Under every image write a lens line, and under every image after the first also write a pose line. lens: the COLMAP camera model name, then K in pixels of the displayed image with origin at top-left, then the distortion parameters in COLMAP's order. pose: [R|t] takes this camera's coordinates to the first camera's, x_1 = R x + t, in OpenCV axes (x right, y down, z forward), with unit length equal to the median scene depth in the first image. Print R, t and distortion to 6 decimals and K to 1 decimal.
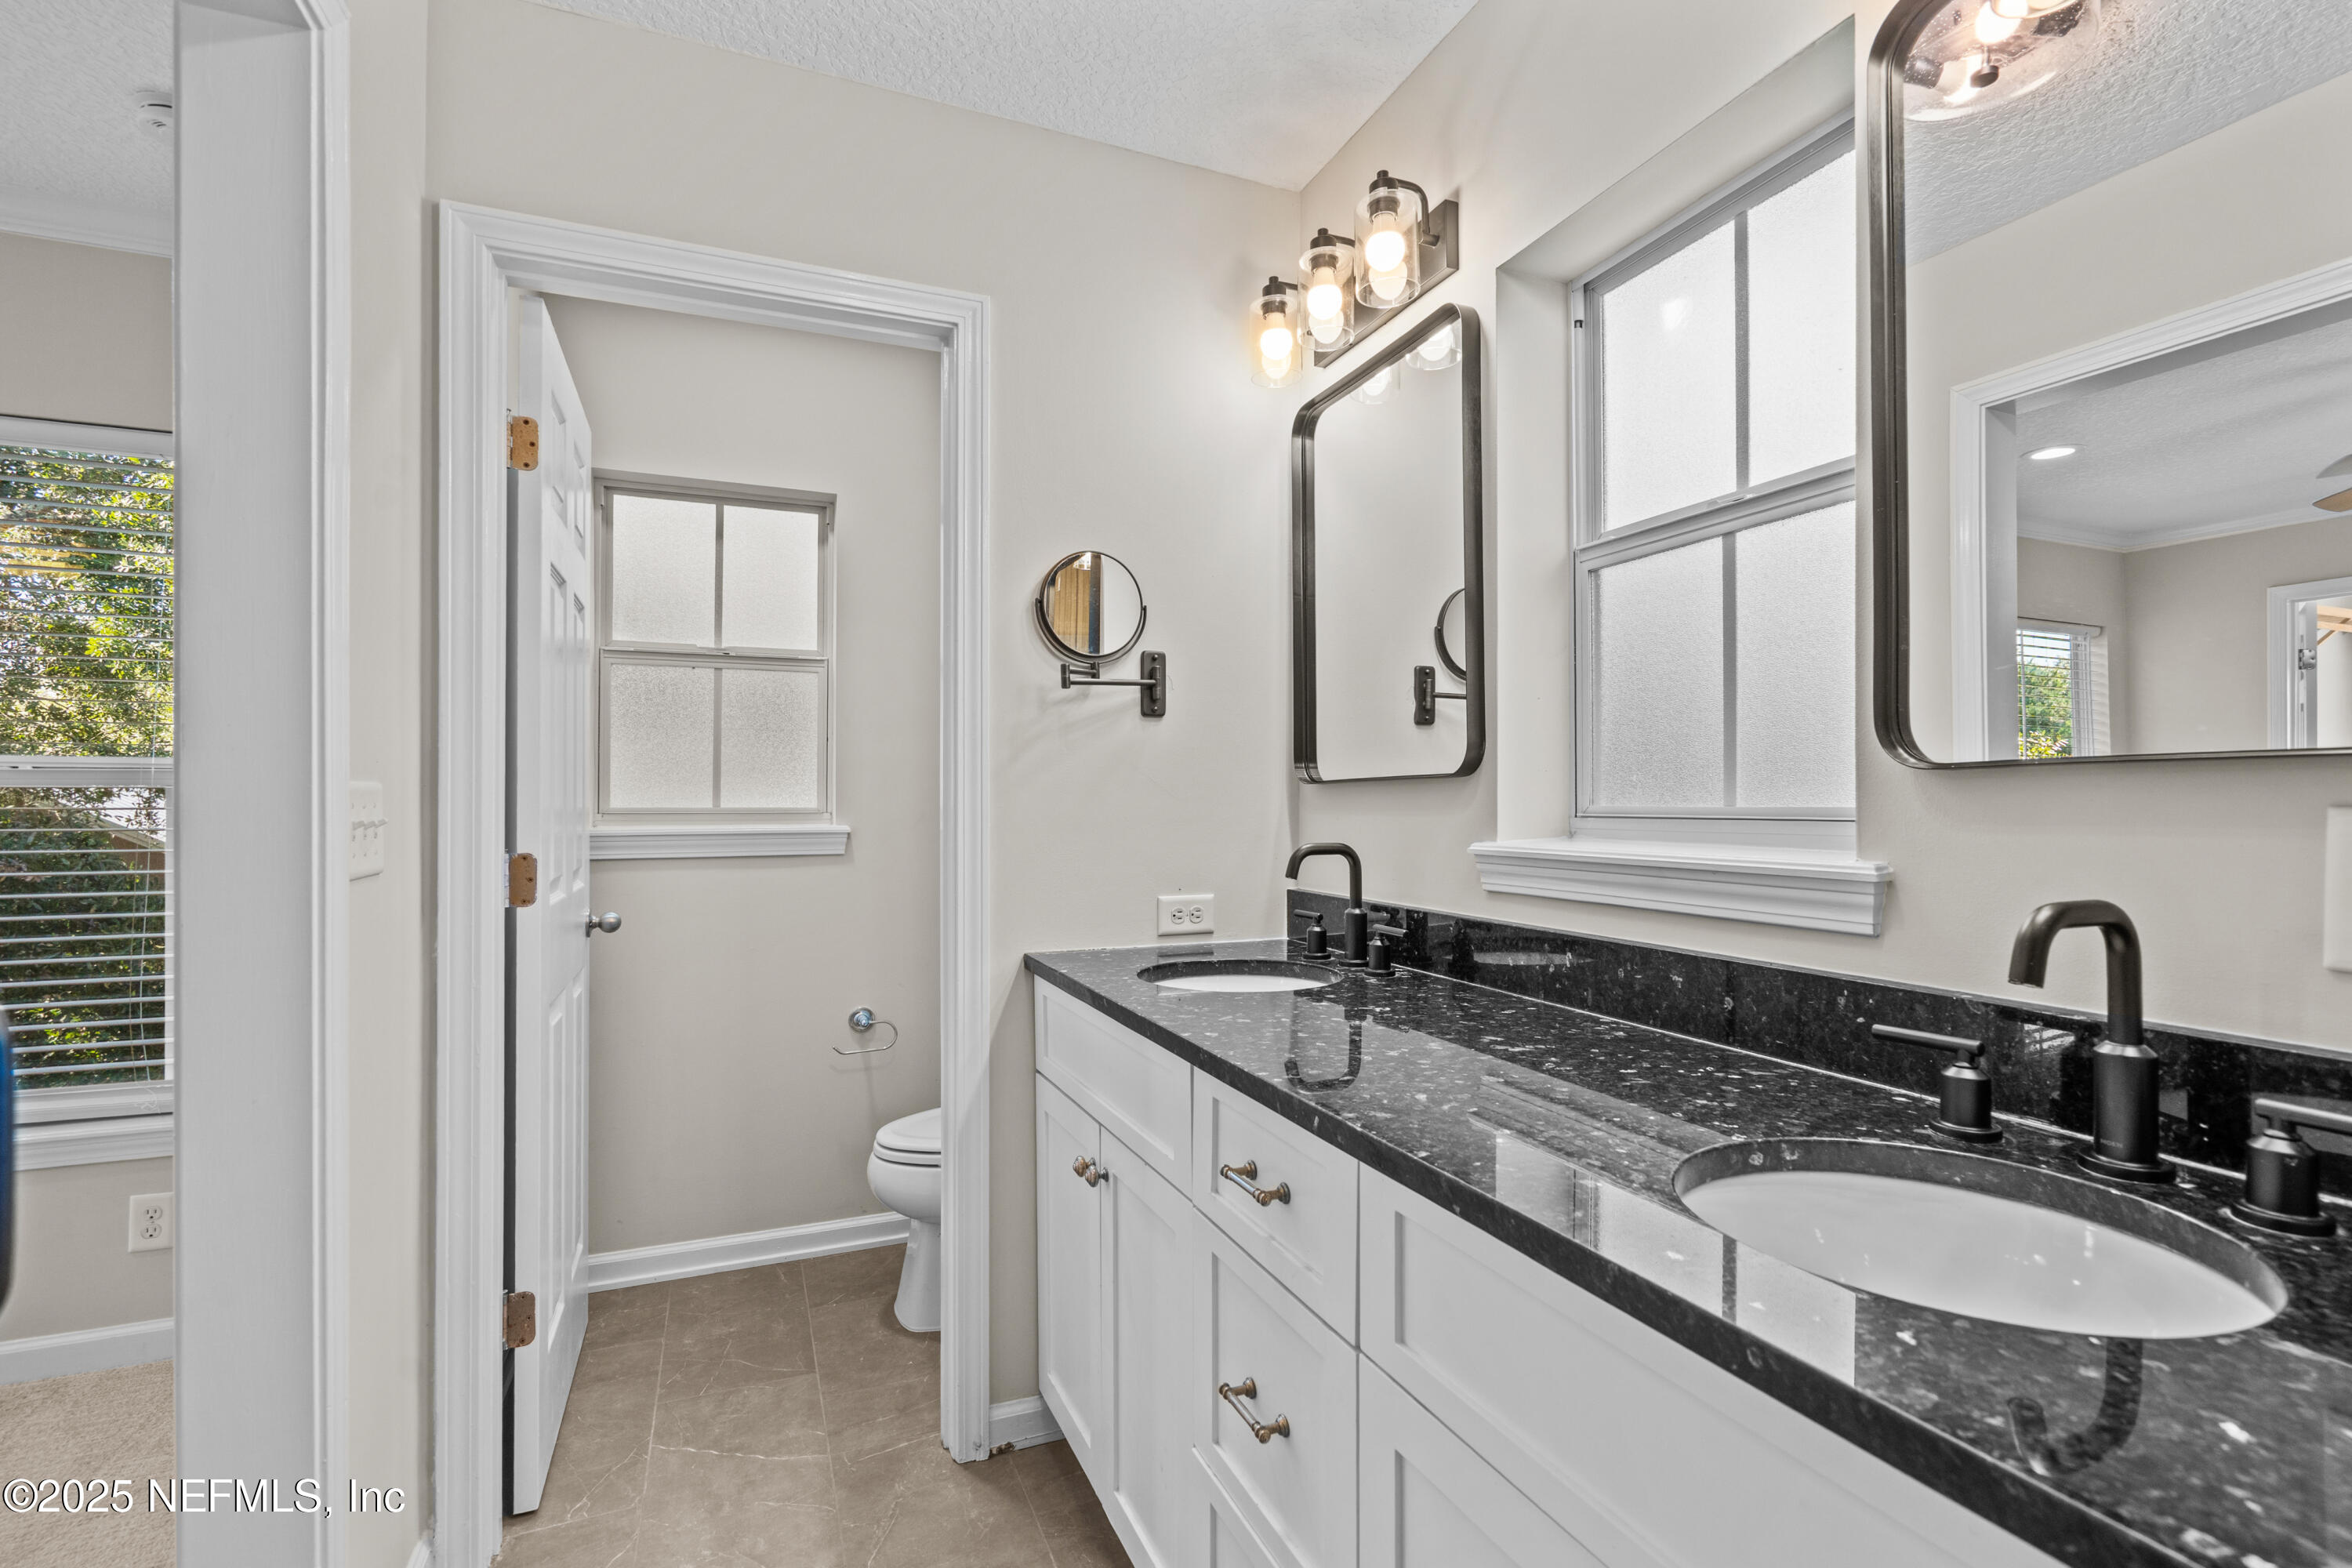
lens RADIAL K [[1076.1, 0, 1172.9], [0, 1076.1, 759.3], [0, 0, 1]] dist [-0.006398, 0.003271]
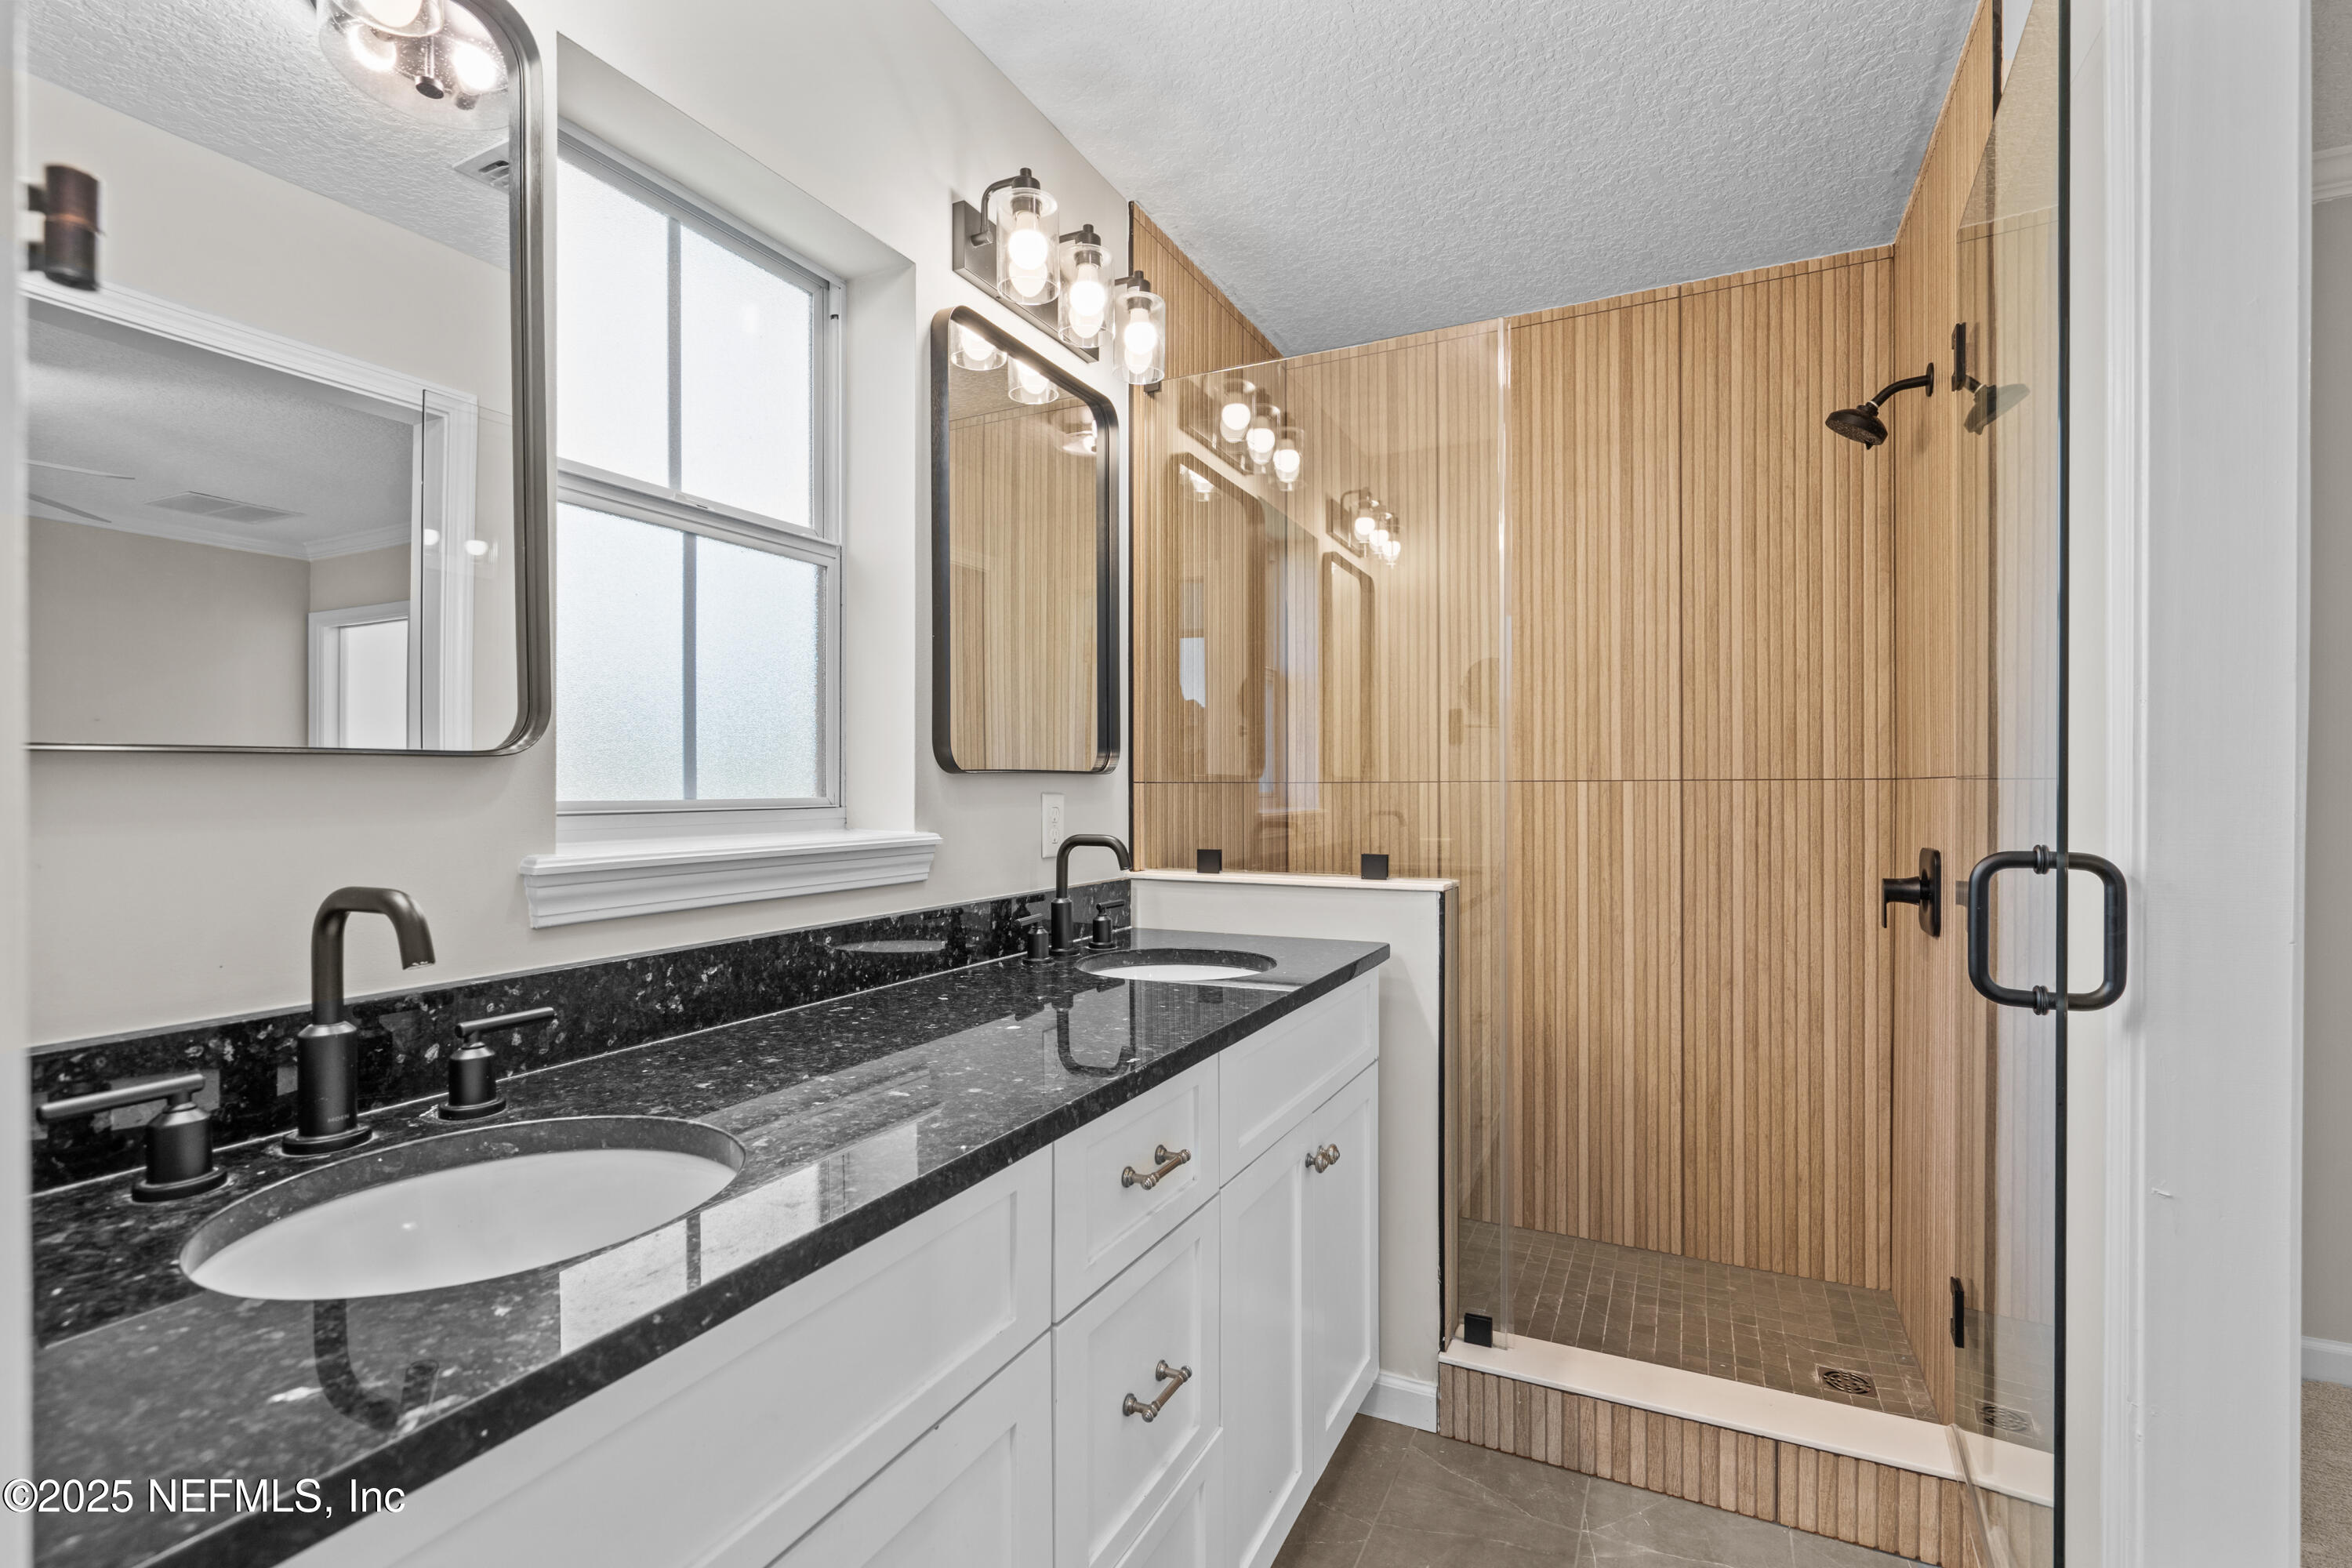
lens RADIAL K [[1076.1, 0, 1150.9], [0, 1076.1, 799.2], [0, 0, 1]] dist [-0.006398, 0.003271]
pose [[-0.677614, -0.001465, 0.735417, -0.526071], [-0.027416, 0.999353, -0.023270, 0.053852], [-0.734907, -0.035930, -0.677216, 1.332302]]
